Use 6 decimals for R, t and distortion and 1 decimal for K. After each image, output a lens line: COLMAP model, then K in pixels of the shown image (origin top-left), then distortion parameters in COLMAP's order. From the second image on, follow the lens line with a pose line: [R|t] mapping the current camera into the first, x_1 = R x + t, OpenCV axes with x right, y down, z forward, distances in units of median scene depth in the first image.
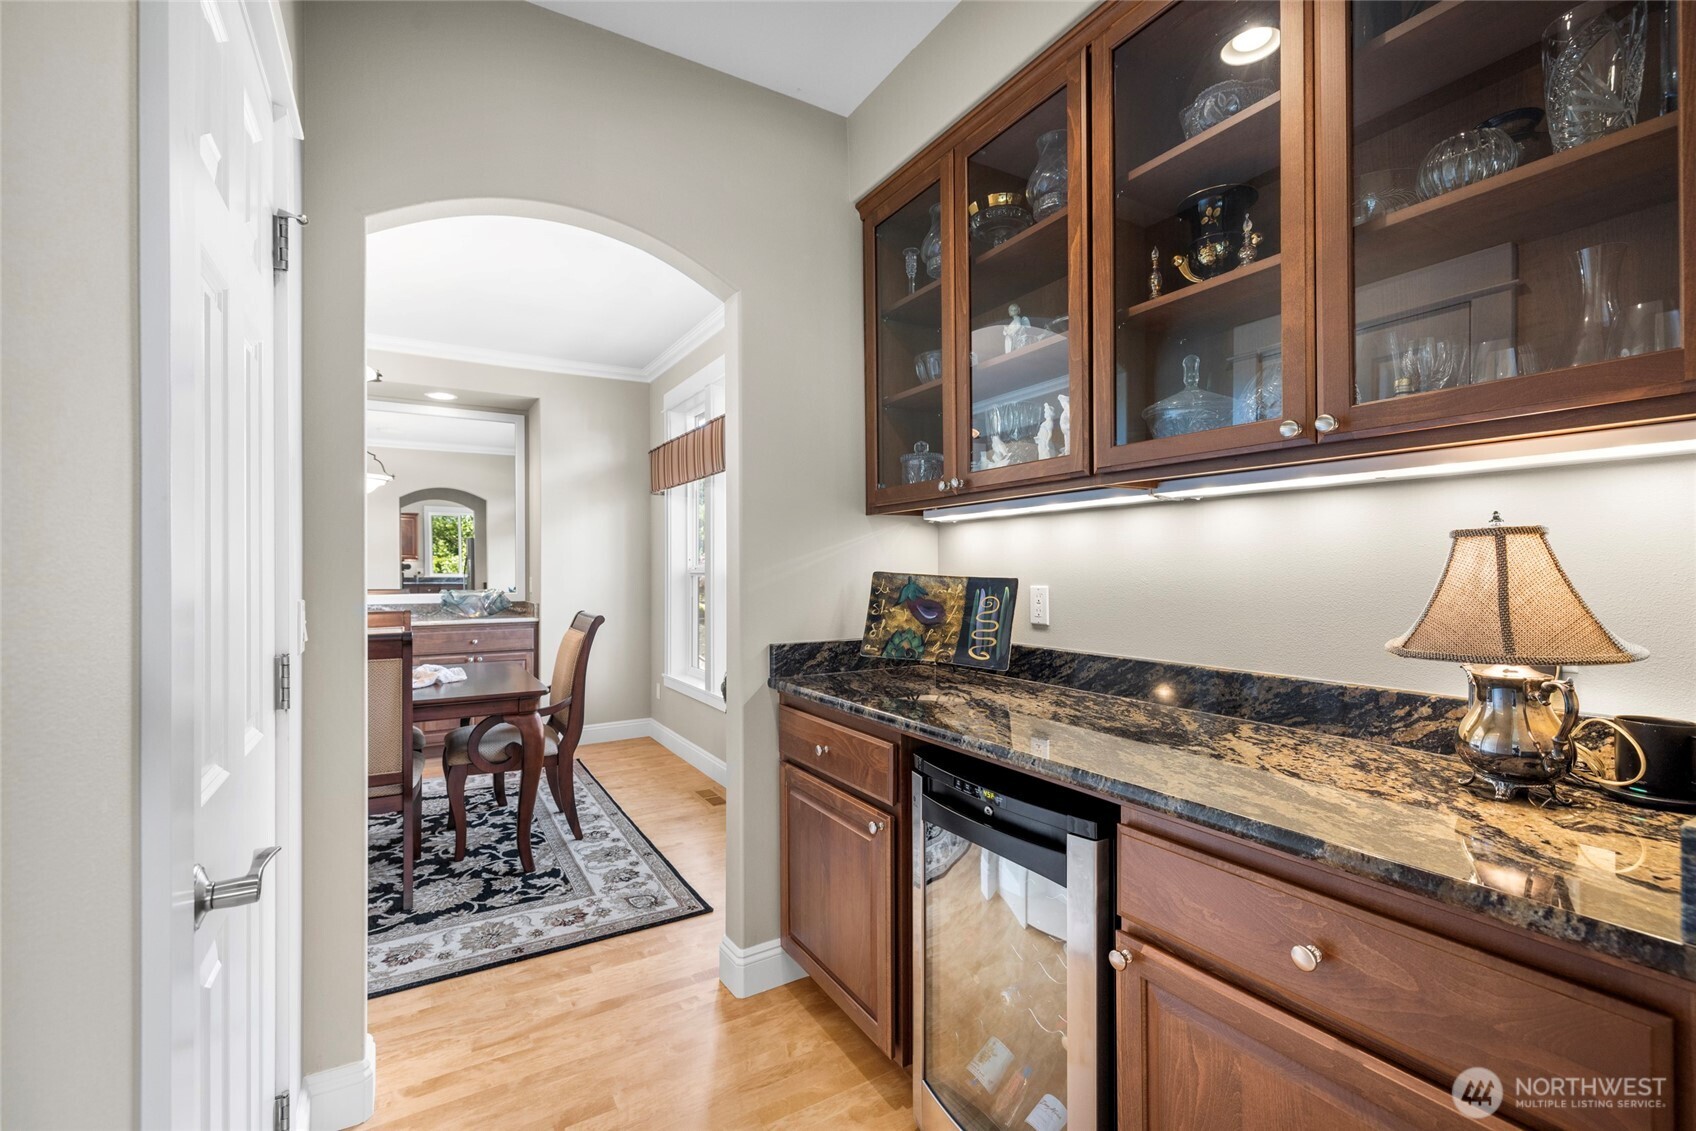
lens RADIAL K [[731.1, 0, 846.1], [0, 731.1, 565.7], [0, 0, 1]] dist [0.004546, 0.000503]
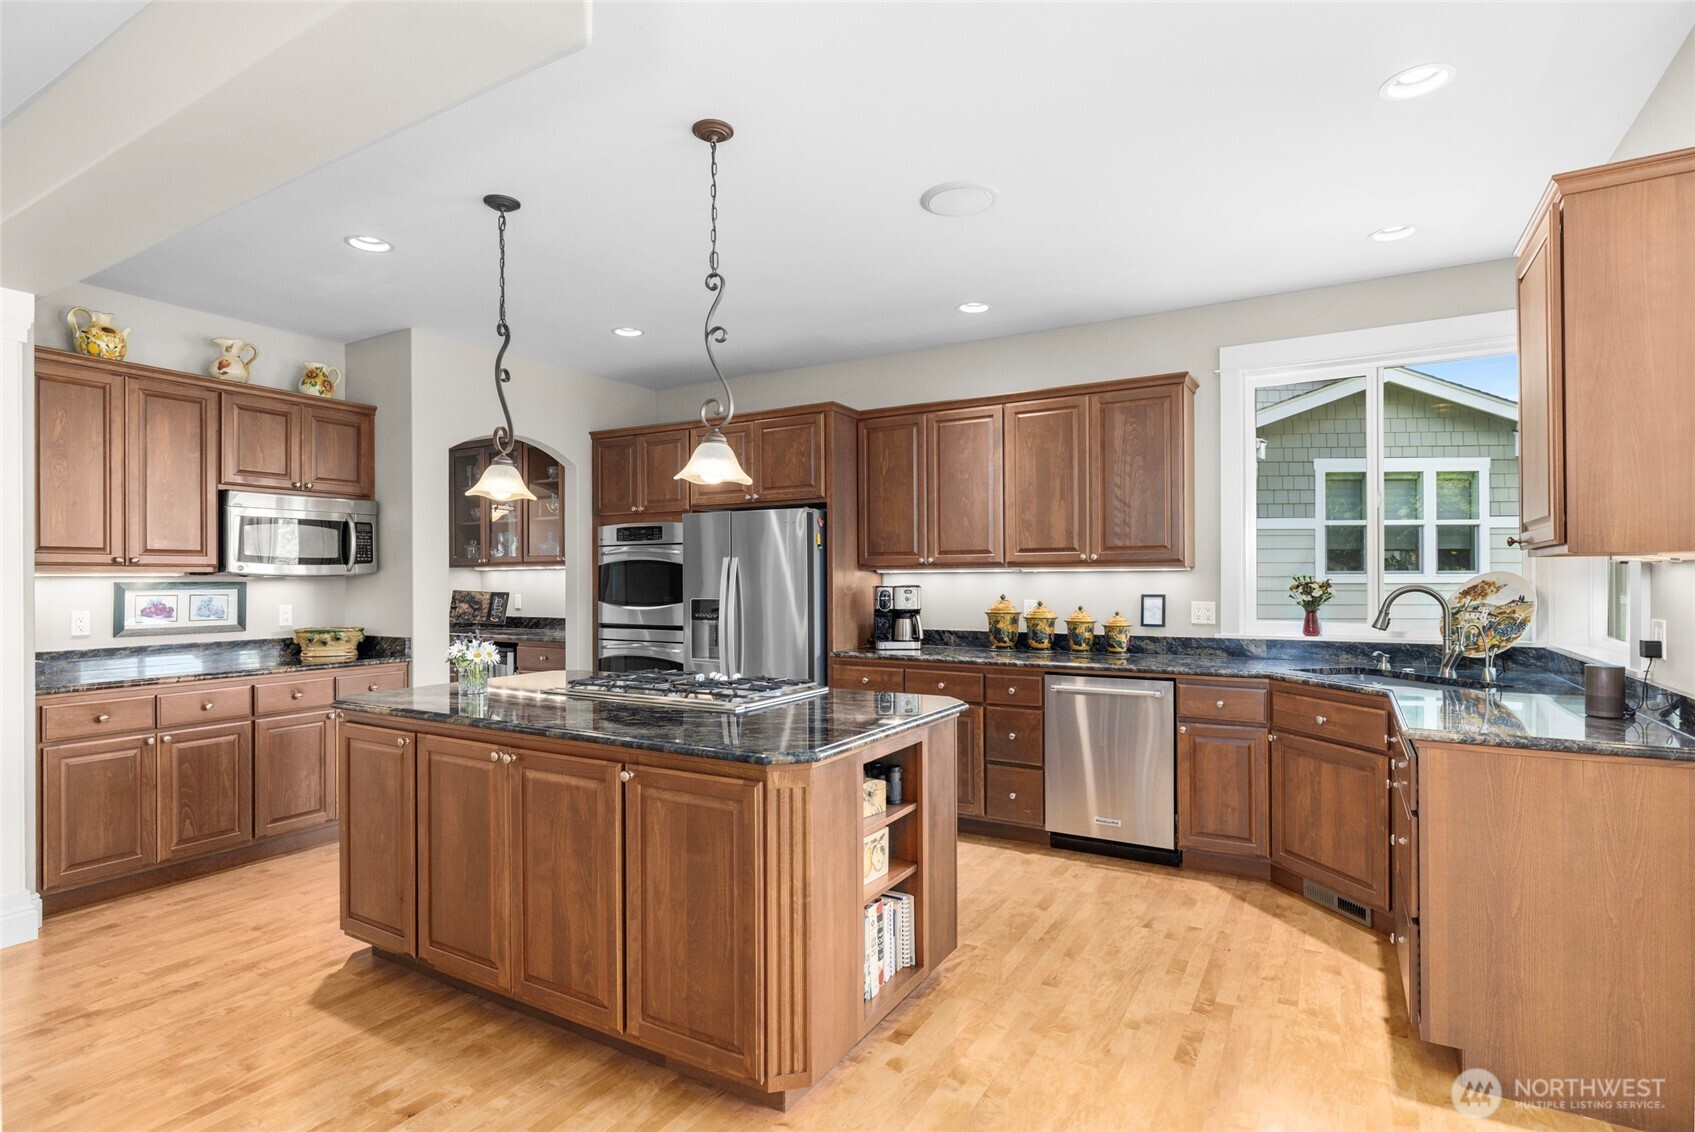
lens RADIAL K [[842.0, 0, 836.4], [0, 842.0, 578.5], [0, 0, 1]] dist [-0.004466, 0.001353]
pose [[0.879920, 0.003579, 0.475108, -0.198676], [-0.003570, 0.999993, -0.000923, -0.037545], [-0.475108, -0.000884, 0.879927, -2.454983]]
